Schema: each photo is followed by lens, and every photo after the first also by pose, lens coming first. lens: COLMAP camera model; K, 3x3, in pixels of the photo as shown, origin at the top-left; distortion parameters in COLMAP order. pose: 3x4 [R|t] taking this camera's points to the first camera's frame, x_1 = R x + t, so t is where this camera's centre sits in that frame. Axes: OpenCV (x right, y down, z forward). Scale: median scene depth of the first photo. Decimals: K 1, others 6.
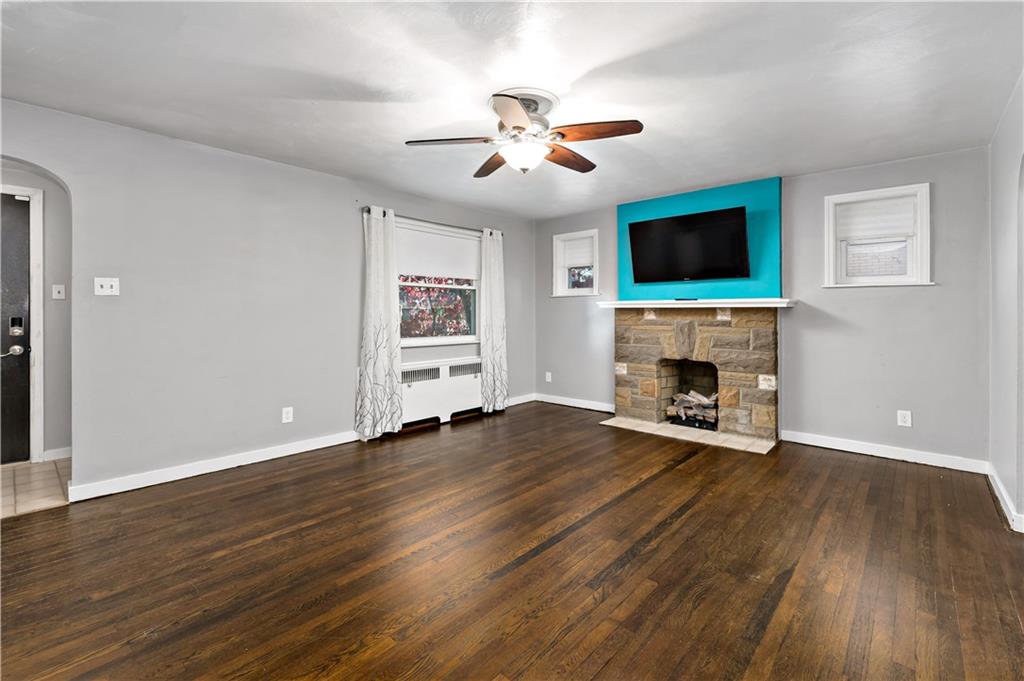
lens RADIAL K [[450.5, 0, 517.3], [0, 450.5, 314.1], [0, 0, 1]] dist [-0.002968, -0.000785]
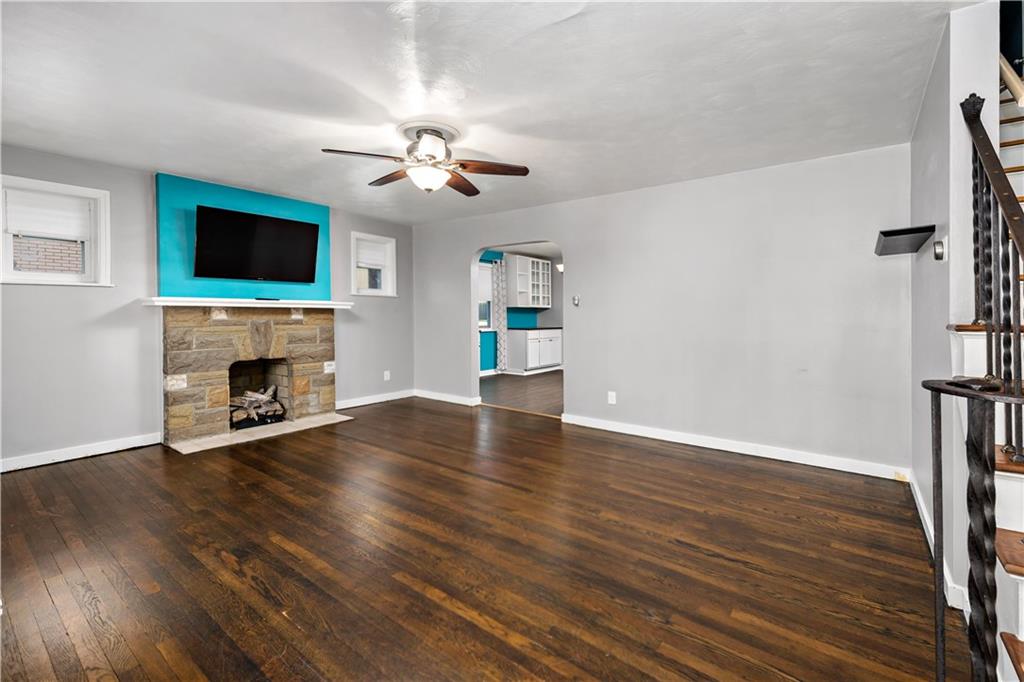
lens RADIAL K [[450.5, 0, 517.3], [0, 450.5, 314.6], [0, 0, 1]] dist [-0.002968, -0.000785]
pose [[-0.075072, -0.006160, 0.997159, -0.697841], [-0.002024, 0.999980, 0.006025, -0.005499], [-0.997176, -0.001566, -0.075083, 0.525594]]
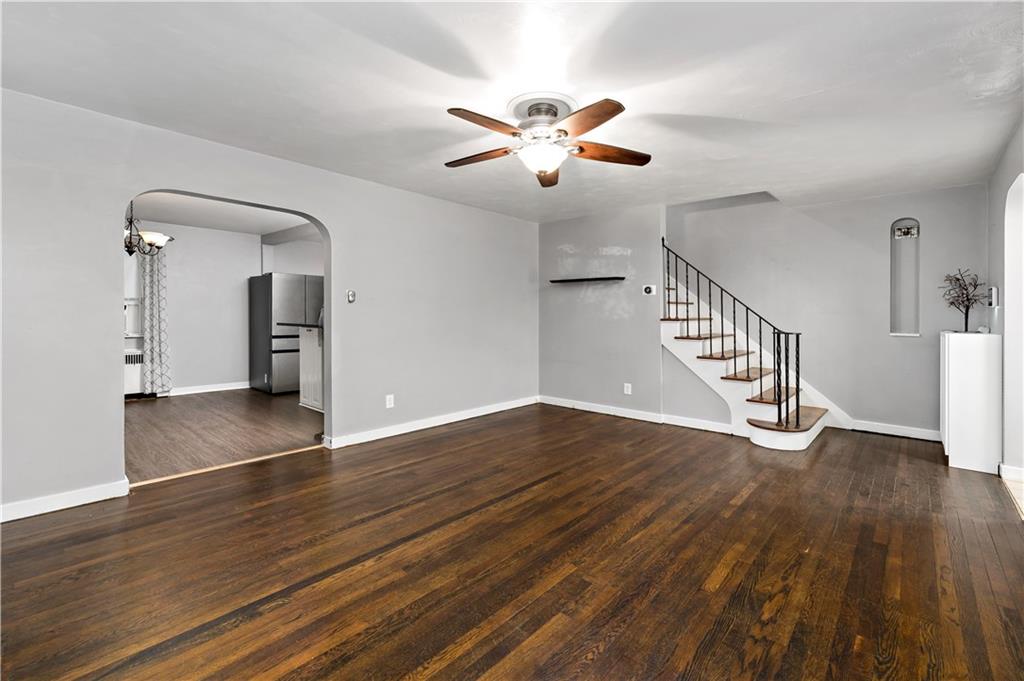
lens RADIAL K [[450.5, 0, 517.3], [0, 450.5, 314.1], [0, 0, 1]] dist [-0.002968, -0.000785]
pose [[-0.999934, -0.011316, -0.001731, 0.051748], [-0.011320, 0.999933, 0.002465, -0.003365], [0.001703, 0.002485, -0.999995, 1.214905]]
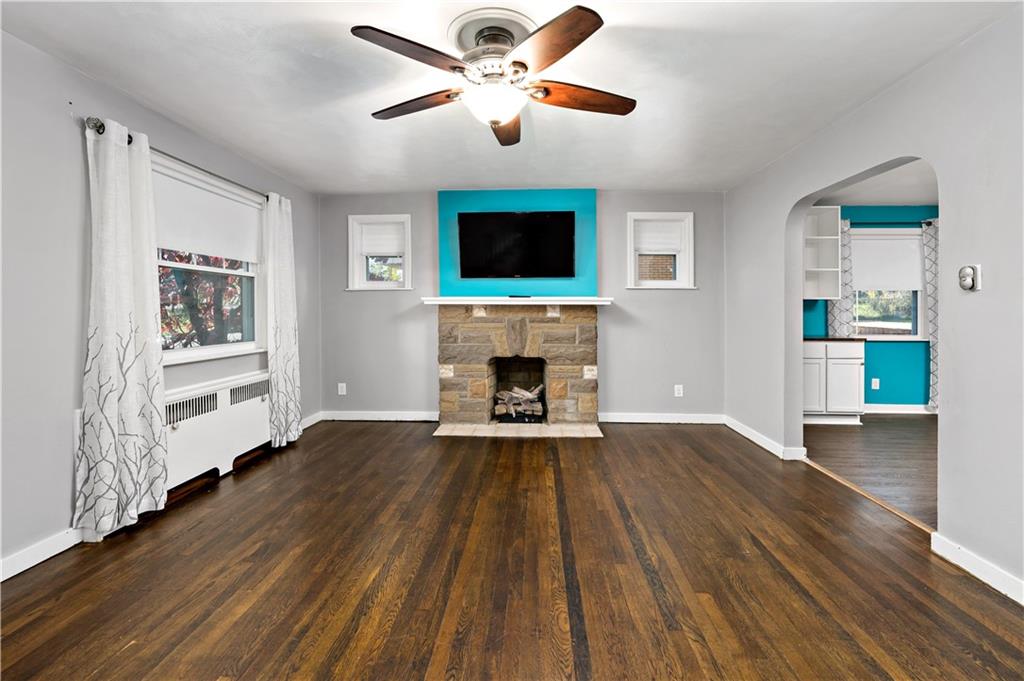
lens RADIAL K [[450.5, 0, 517.3], [0, 450.5, 314.1], [0, 0, 1]] dist [-0.002968, -0.000785]
pose [[0.776995, -0.006398, 0.629474, -0.266531], [0.002106, 0.999969, 0.007564, -0.001169], [-0.629503, -0.004552, 0.776985, 0.230111]]
